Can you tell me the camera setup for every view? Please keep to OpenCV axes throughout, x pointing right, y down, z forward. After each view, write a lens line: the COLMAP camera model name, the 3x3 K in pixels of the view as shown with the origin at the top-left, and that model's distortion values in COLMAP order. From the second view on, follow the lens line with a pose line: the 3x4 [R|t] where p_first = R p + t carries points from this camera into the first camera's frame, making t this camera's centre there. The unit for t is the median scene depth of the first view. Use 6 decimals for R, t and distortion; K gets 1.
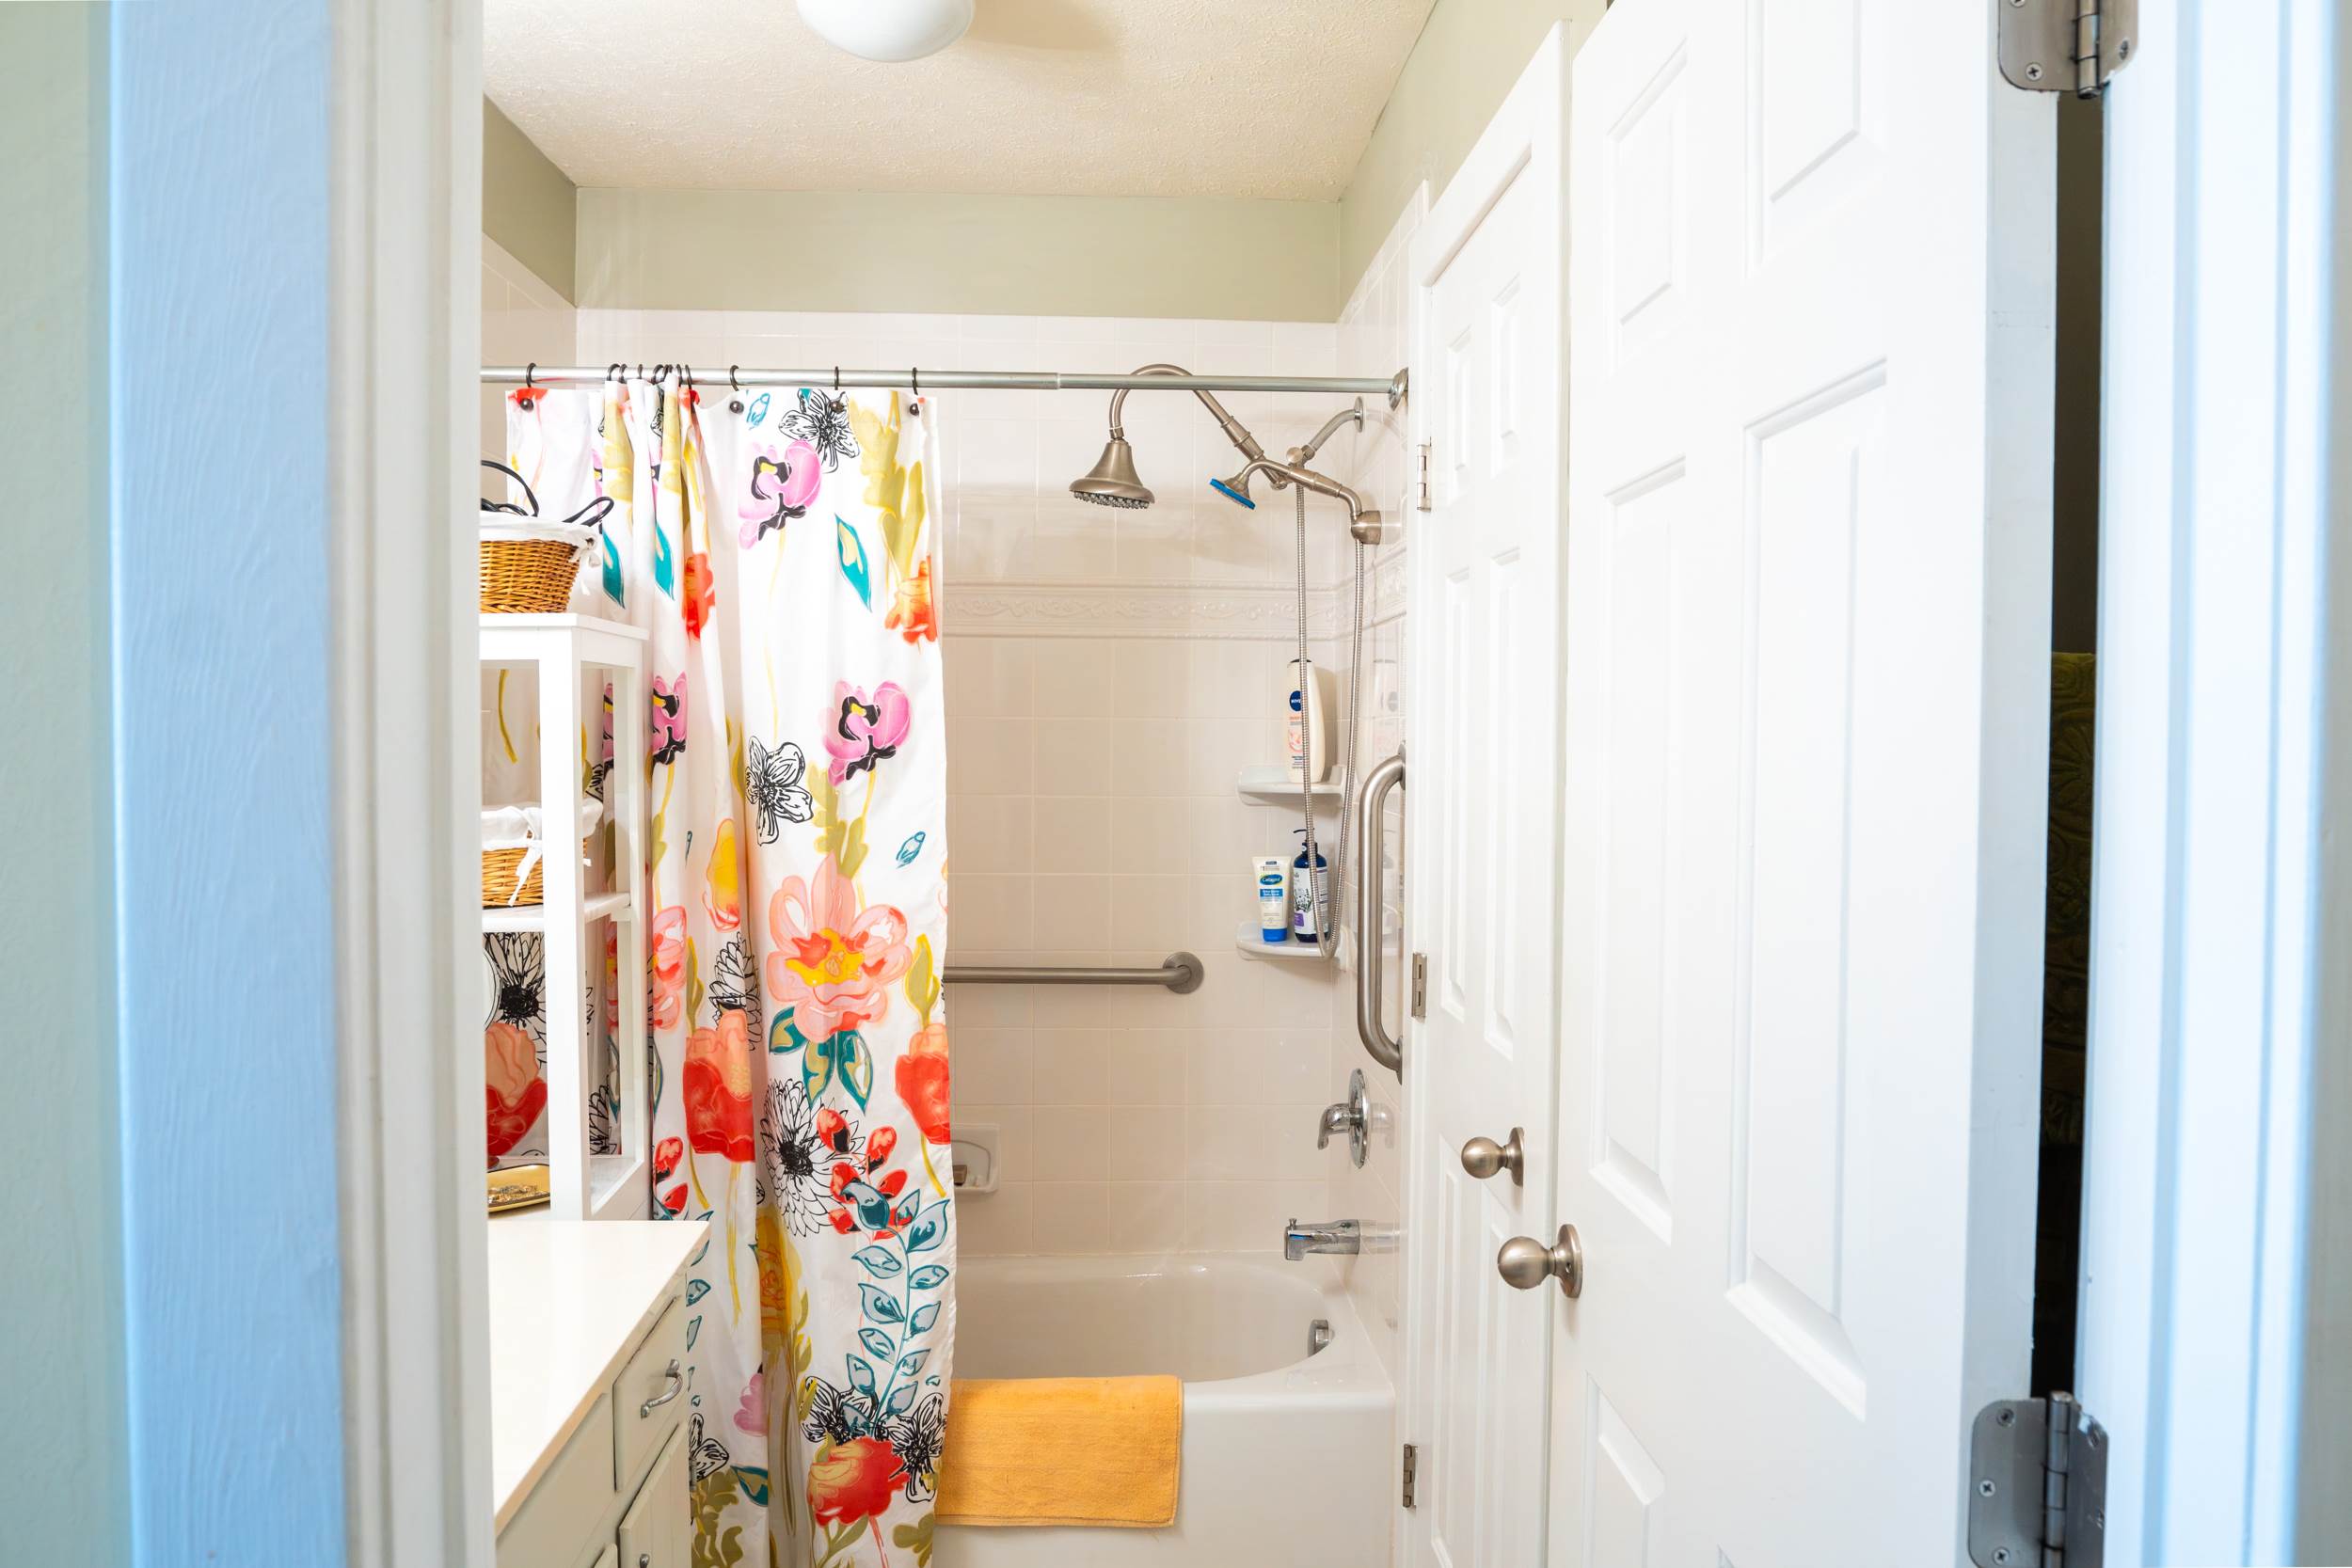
lens RADIAL K [[1682.3, 0, 1177.1], [0, 1682.3, 780.2], [0, 0, 1]] dist [-0.070386, 0.038287]
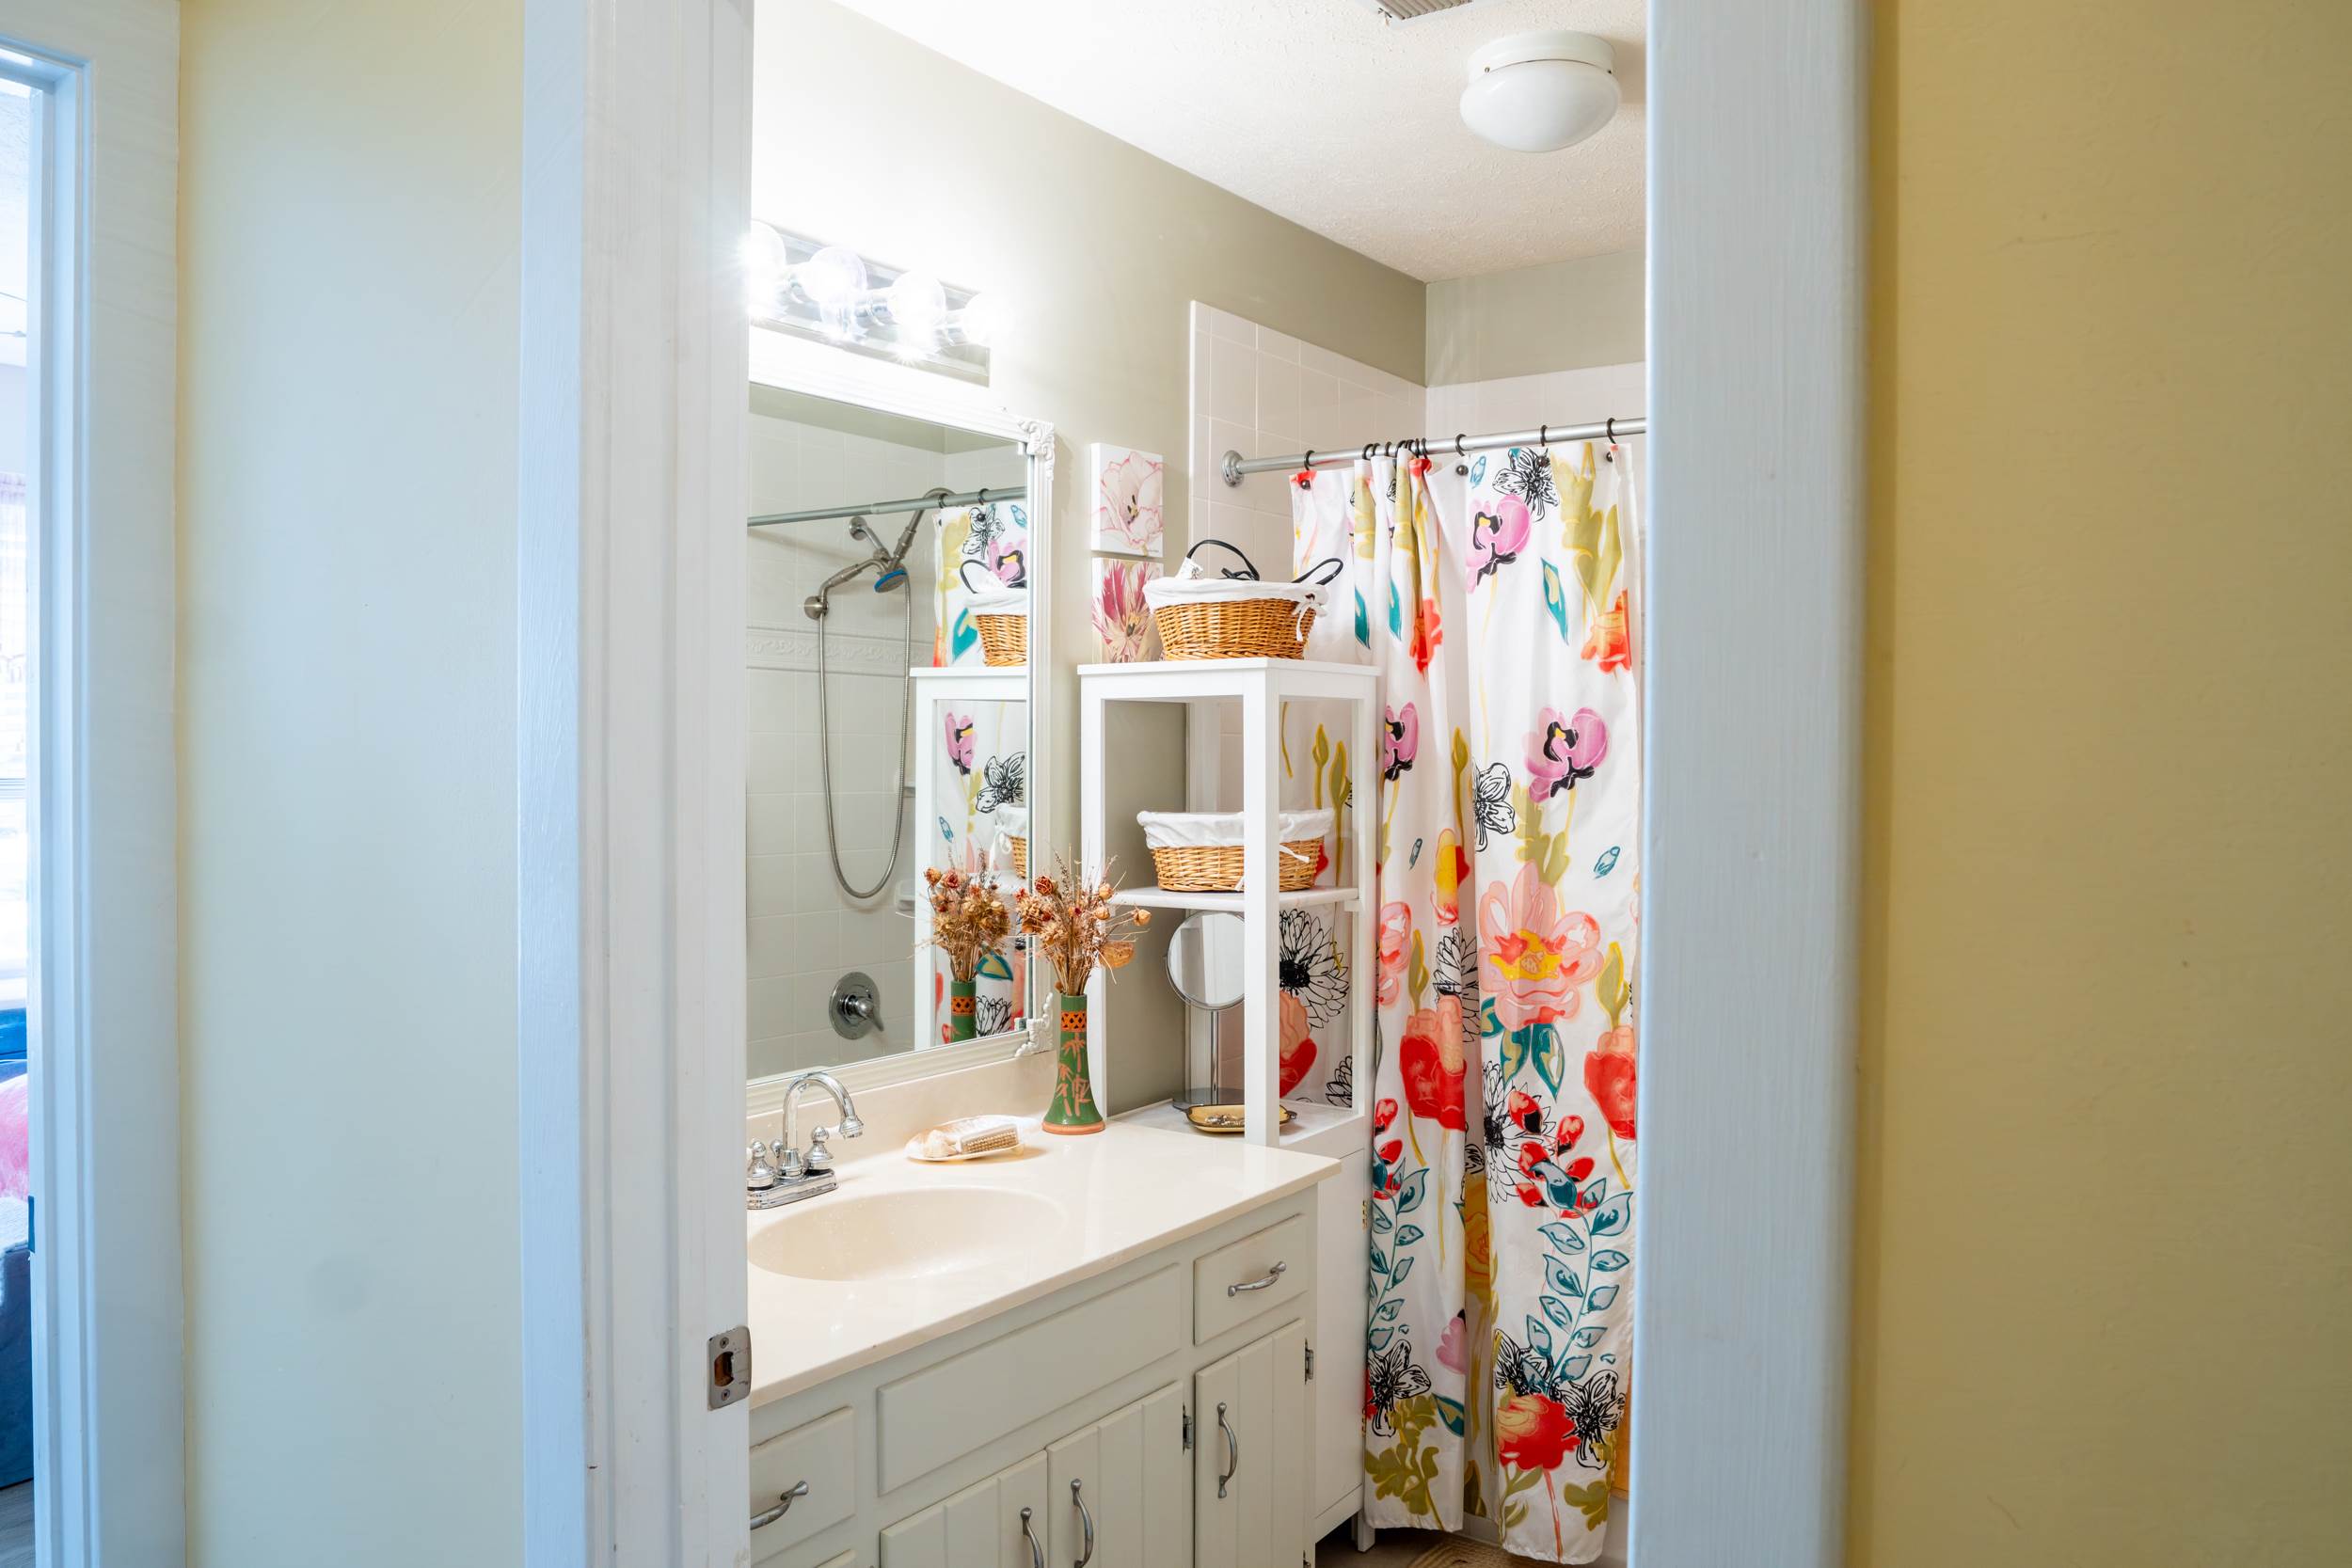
lens RADIAL K [[1682.3, 0, 1178.4], [0, 1682.3, 780.9], [0, 0, 1]] dist [-0.070386, 0.038287]
pose [[0.776611, 0.011776, -0.629870, 0.313183], [-0.021253, 0.999746, -0.007513, 0.002725], [0.629621, 0.019221, 0.776664, -0.013296]]
